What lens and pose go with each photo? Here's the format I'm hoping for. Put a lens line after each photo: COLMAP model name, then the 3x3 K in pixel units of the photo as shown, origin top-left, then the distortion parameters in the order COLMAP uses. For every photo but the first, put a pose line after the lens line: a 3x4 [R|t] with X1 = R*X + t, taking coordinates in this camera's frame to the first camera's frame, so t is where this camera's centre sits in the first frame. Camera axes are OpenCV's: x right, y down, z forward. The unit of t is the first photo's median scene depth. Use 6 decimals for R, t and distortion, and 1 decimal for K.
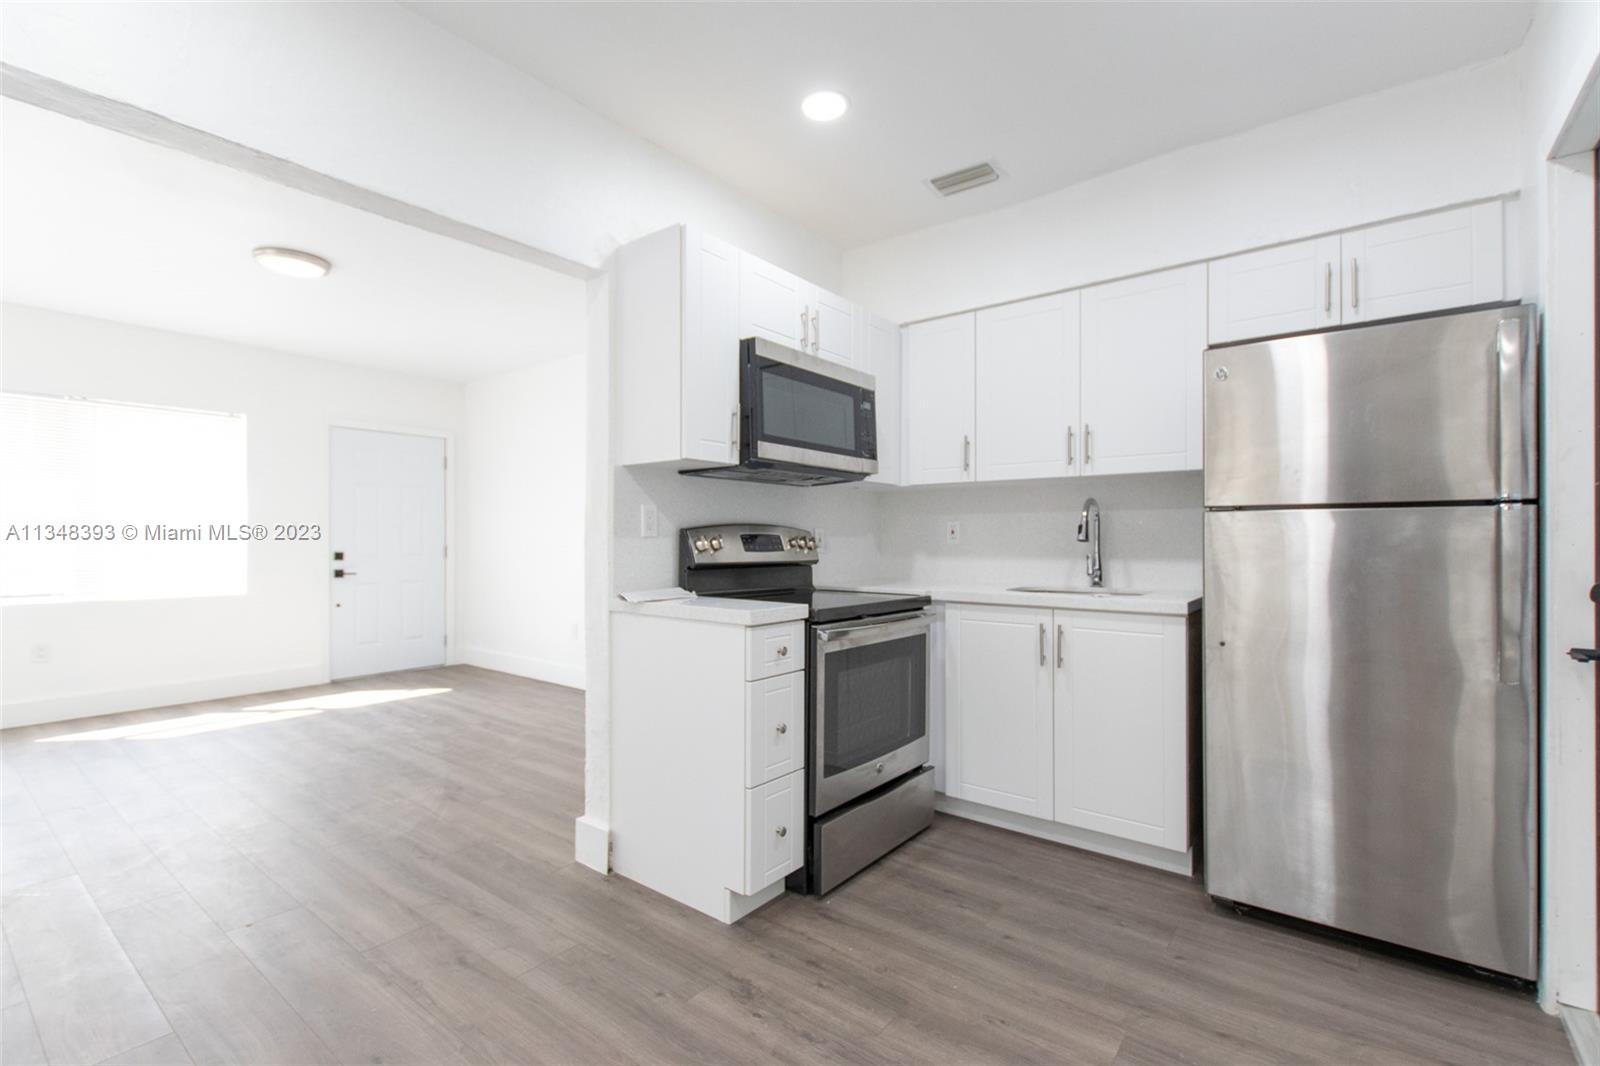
lens RADIAL K [[731.8, 0, 802.4], [0, 731.8, 544.7], [0, 0, 1]] dist [0.001527, 0.000359]
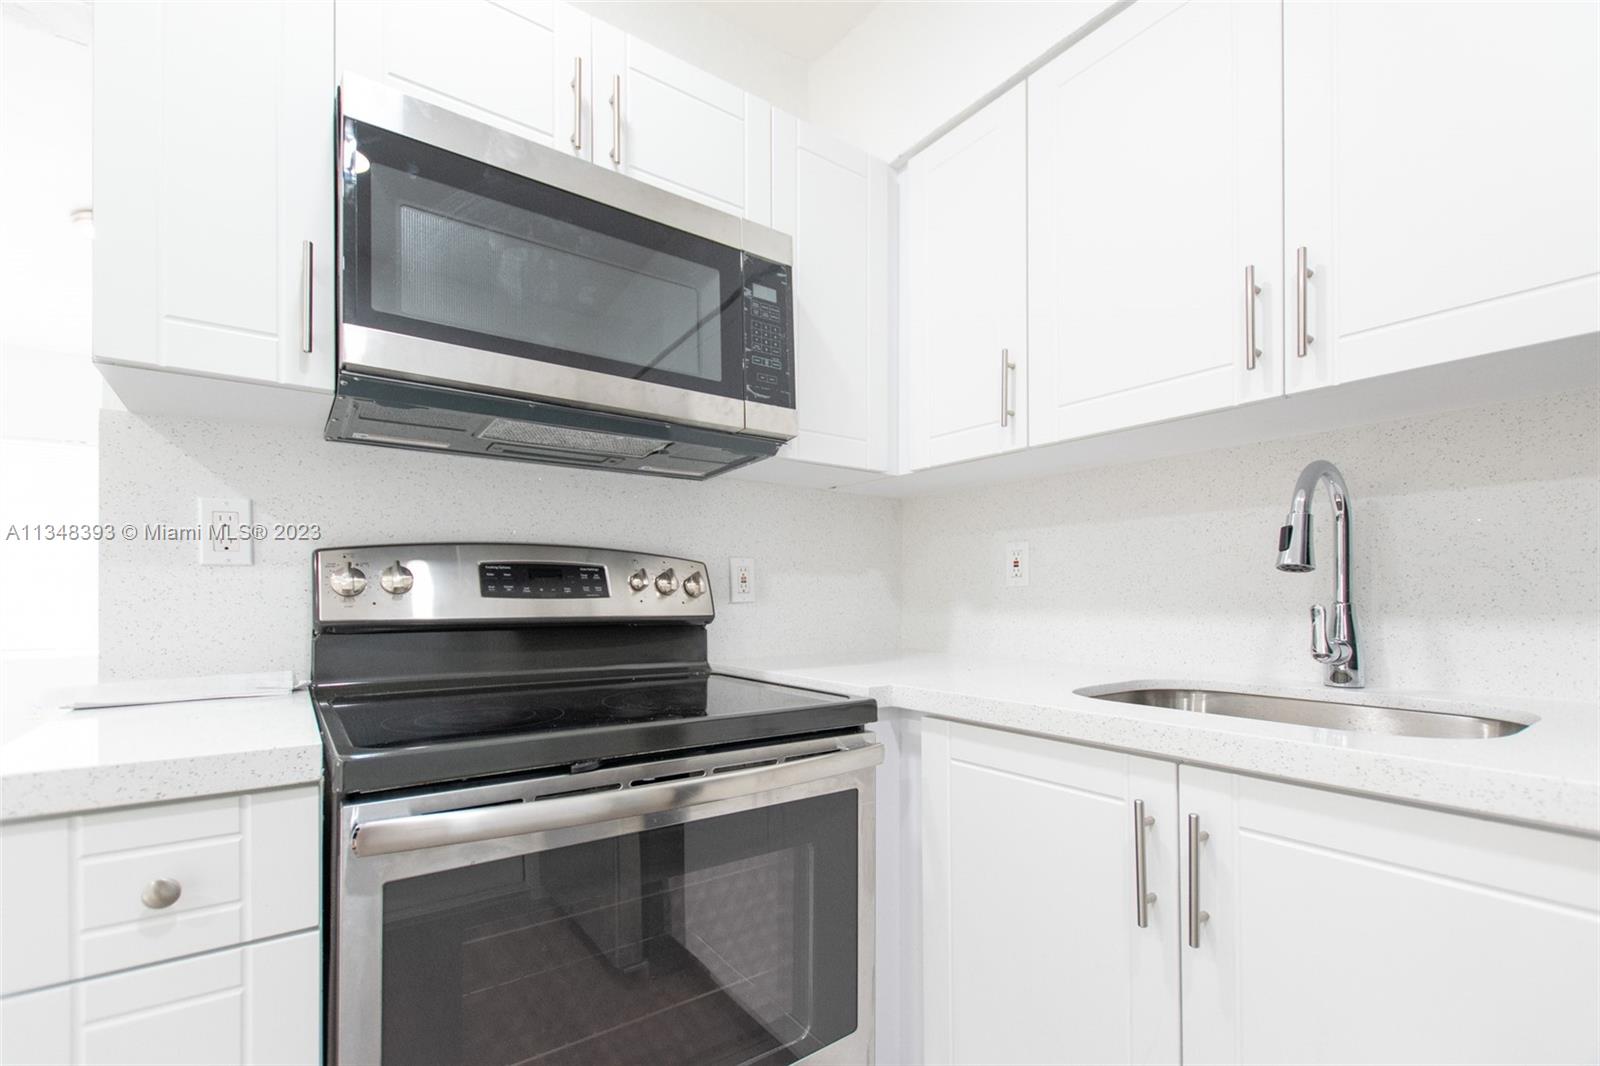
lens RADIAL K [[722.8, 0, 775.4], [0, 722.8, 598.6], [0, 0, 1]] dist [0.003834, 0.000478]
pose [[0.954408, -0.002280, -0.298496, 0.258739], [0.000791, 0.999987, -0.005111, 0.013267], [0.298504, 0.004642, 0.954397, 0.608190]]
